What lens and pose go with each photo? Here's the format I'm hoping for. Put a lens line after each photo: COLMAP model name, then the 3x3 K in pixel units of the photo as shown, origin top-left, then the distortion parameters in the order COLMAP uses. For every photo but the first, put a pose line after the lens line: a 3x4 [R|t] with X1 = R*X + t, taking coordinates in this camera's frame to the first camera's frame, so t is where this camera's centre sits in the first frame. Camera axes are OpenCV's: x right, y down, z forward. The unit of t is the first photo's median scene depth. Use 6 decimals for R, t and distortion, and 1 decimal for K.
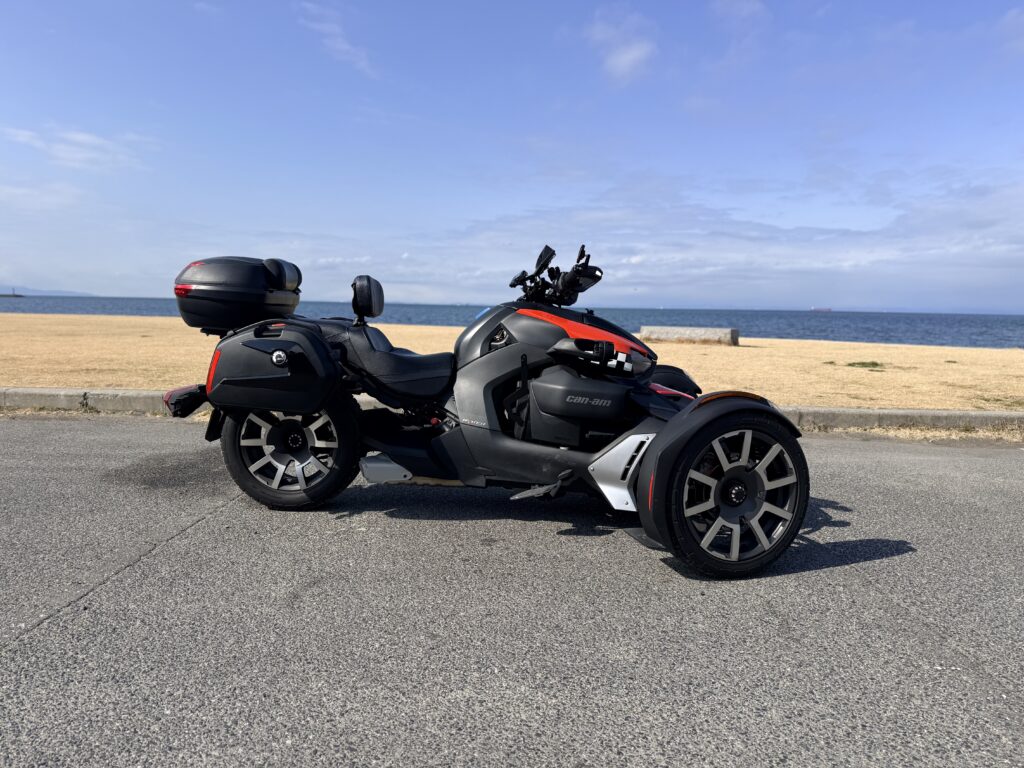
lens RADIAL K [[731.7, 0, 517.8], [0, 731.7, 391.2], [0, 0, 1]] dist [0.118692, -0.178229]
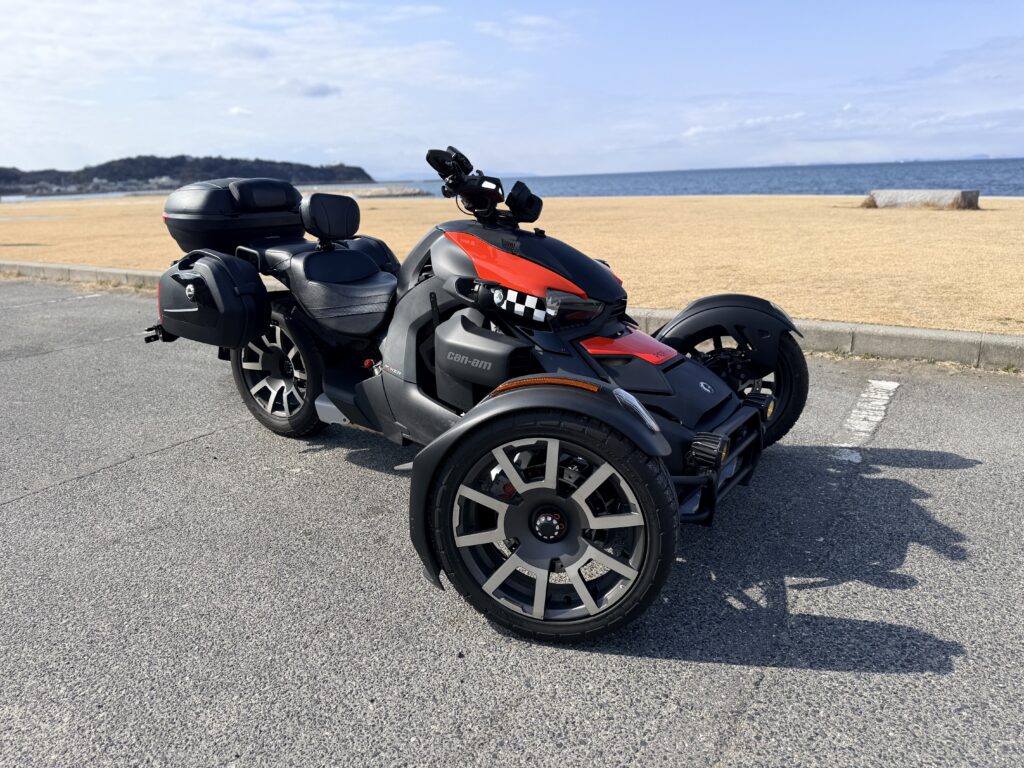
lens RADIAL K [[738.1, 0, 512.0], [0, 738.1, 384.0], [0, 0, 1]] dist [0.029156, -0.001688]
pose [[0.850665, 0.100283, -0.516055, 0.609076], [-0.015272, 0.985937, 0.166420, -0.104147], [0.525487, -0.133686, 0.840233, 0.428019]]
